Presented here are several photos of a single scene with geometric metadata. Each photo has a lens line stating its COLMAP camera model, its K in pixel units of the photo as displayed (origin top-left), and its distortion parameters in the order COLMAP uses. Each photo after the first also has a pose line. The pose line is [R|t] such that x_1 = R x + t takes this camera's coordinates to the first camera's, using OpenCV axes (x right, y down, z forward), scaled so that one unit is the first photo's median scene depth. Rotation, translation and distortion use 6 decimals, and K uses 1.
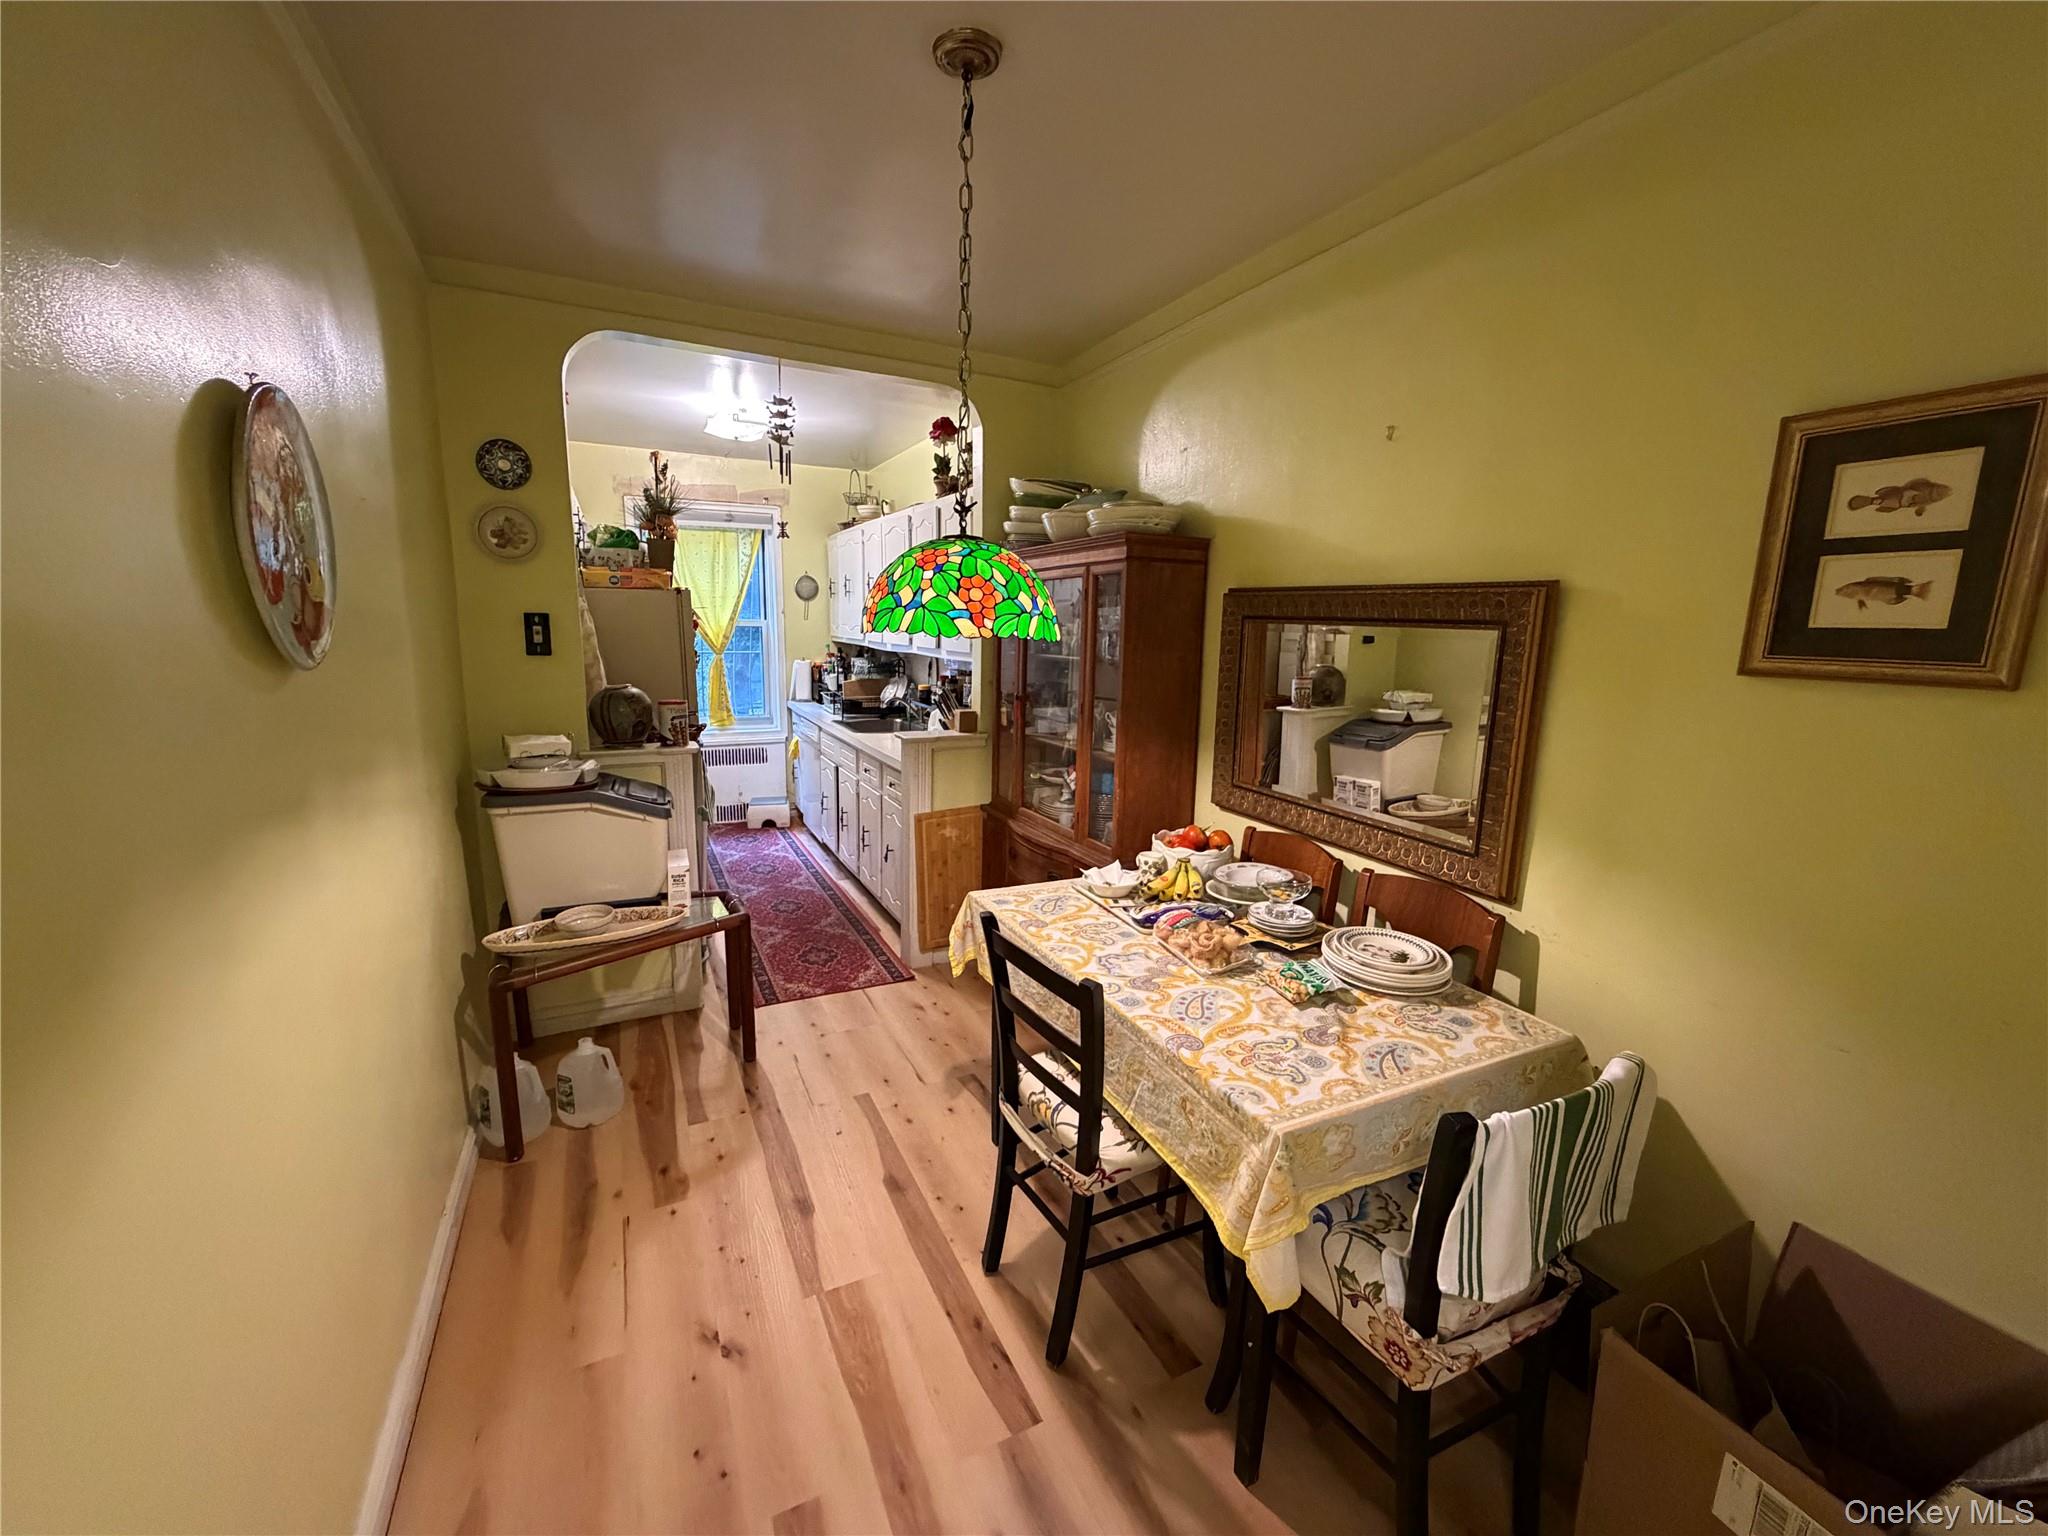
lens RADIAL K [[822.7, 0, 1024.0], [0, 822.7, 768.0], [0, 0, 1]] dist [-0.000720, -0.000318]
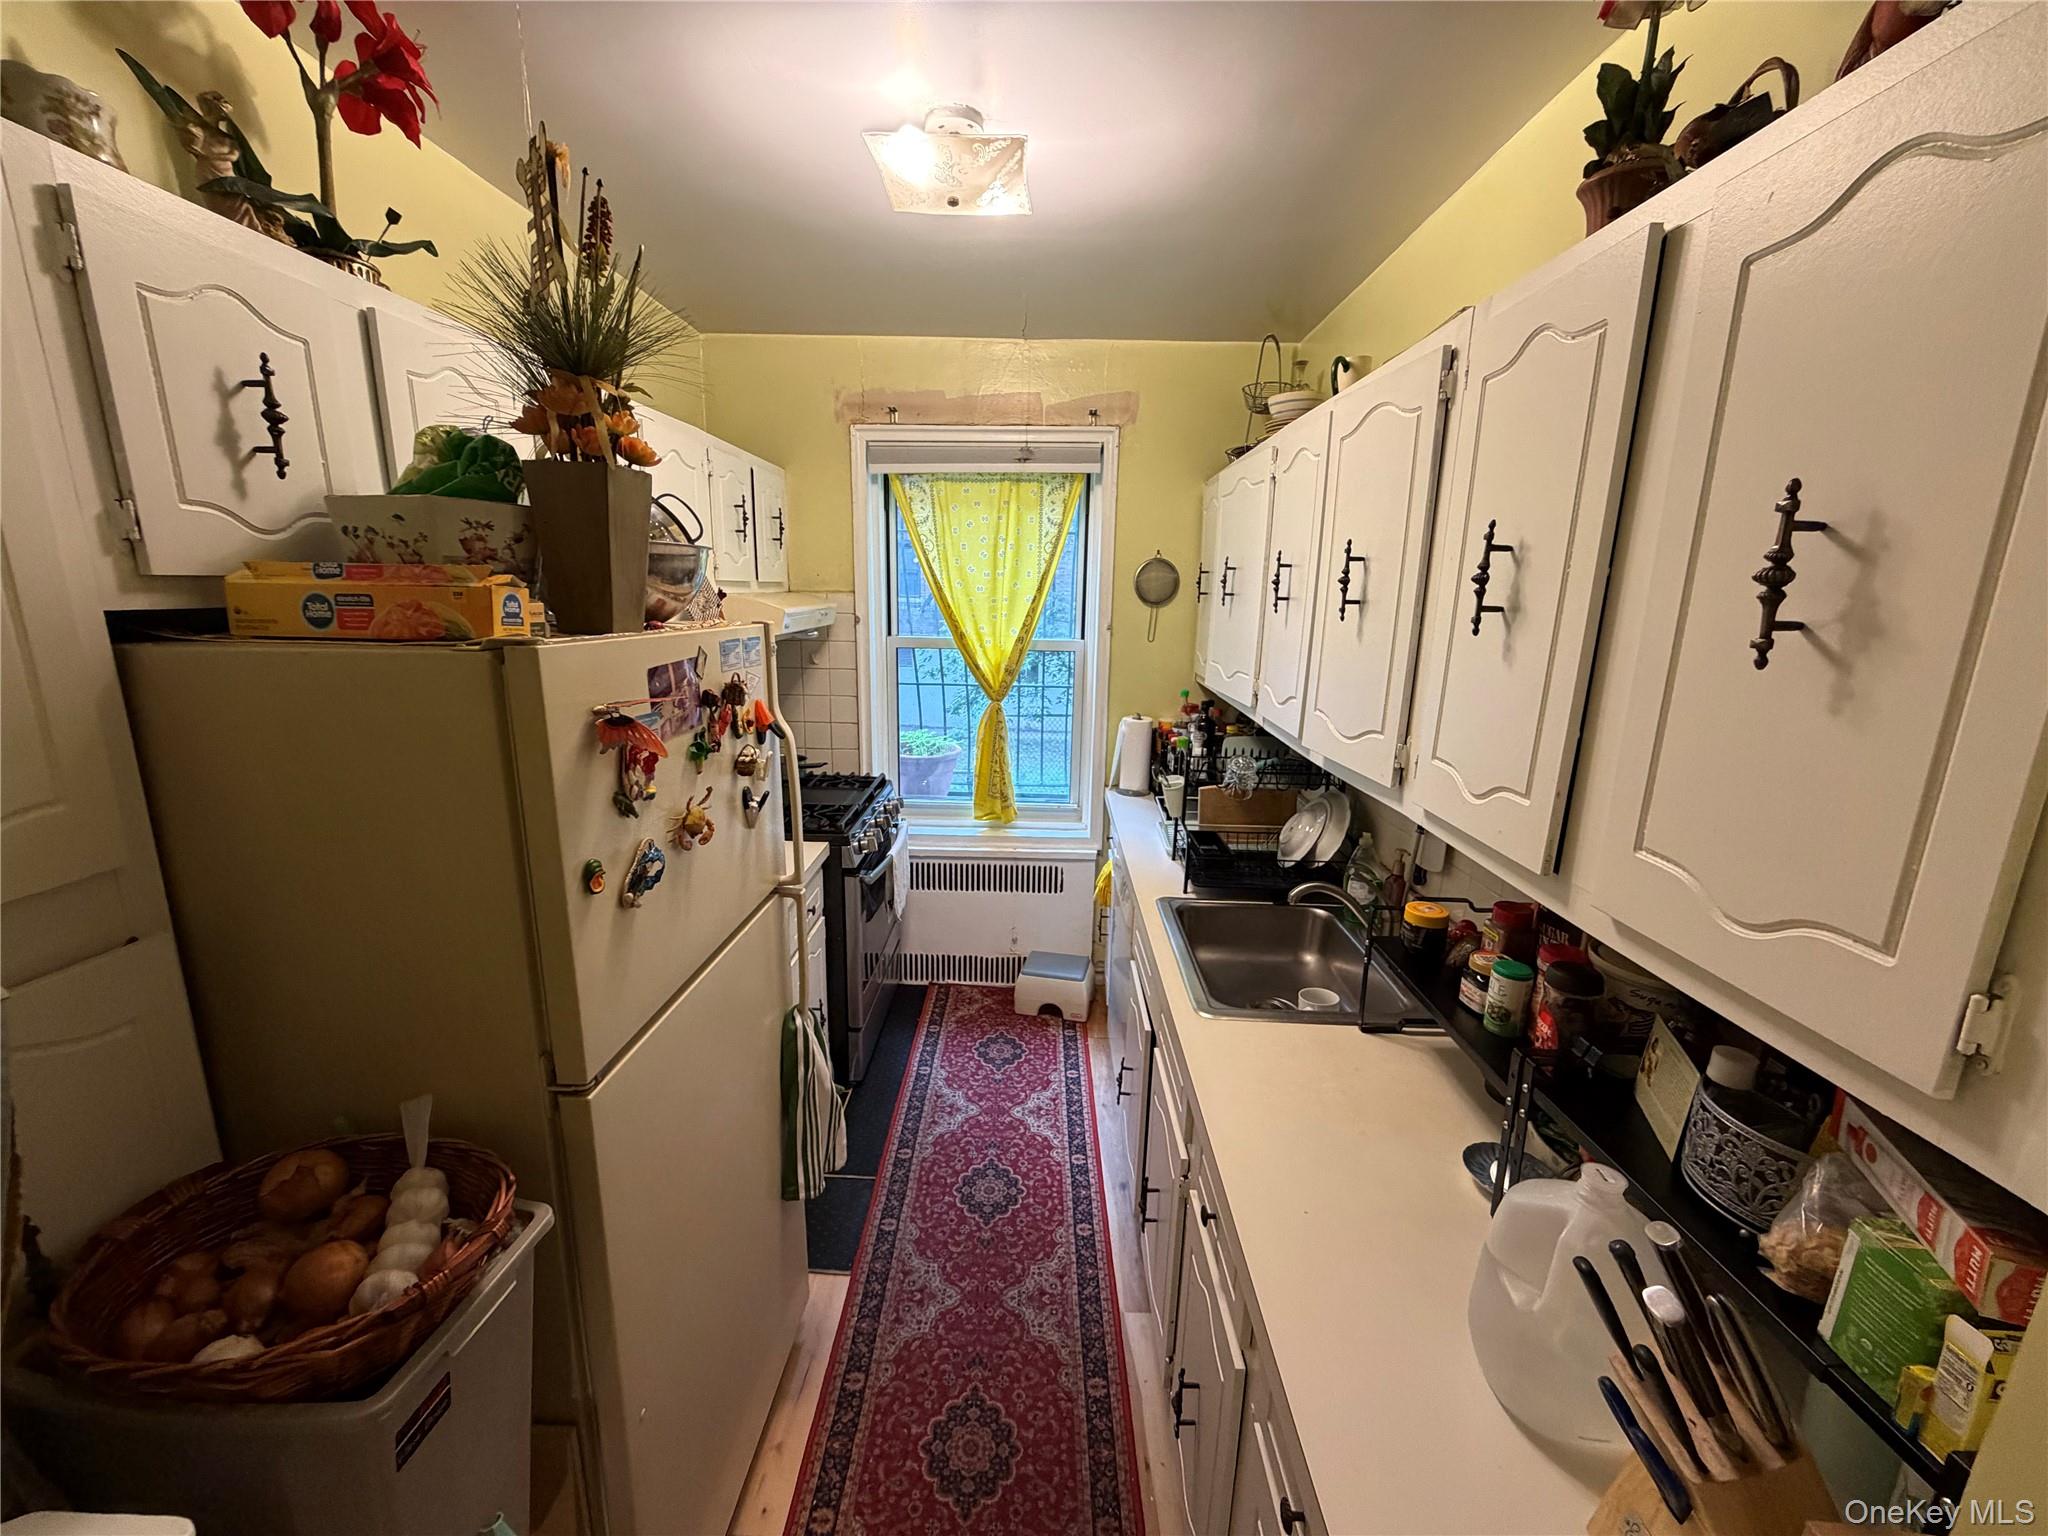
lens RADIAL K [[822.7, 0, 1024.0], [0, 822.7, 768.0], [0, 0, 1]] dist [-0.000720, -0.000318]
pose [[0.889800, 0.095986, -0.446143, -0.095056], [-0.083350, 0.995368, 0.047916, -0.121657], [0.448675, -0.005450, 0.893678, 0.502609]]
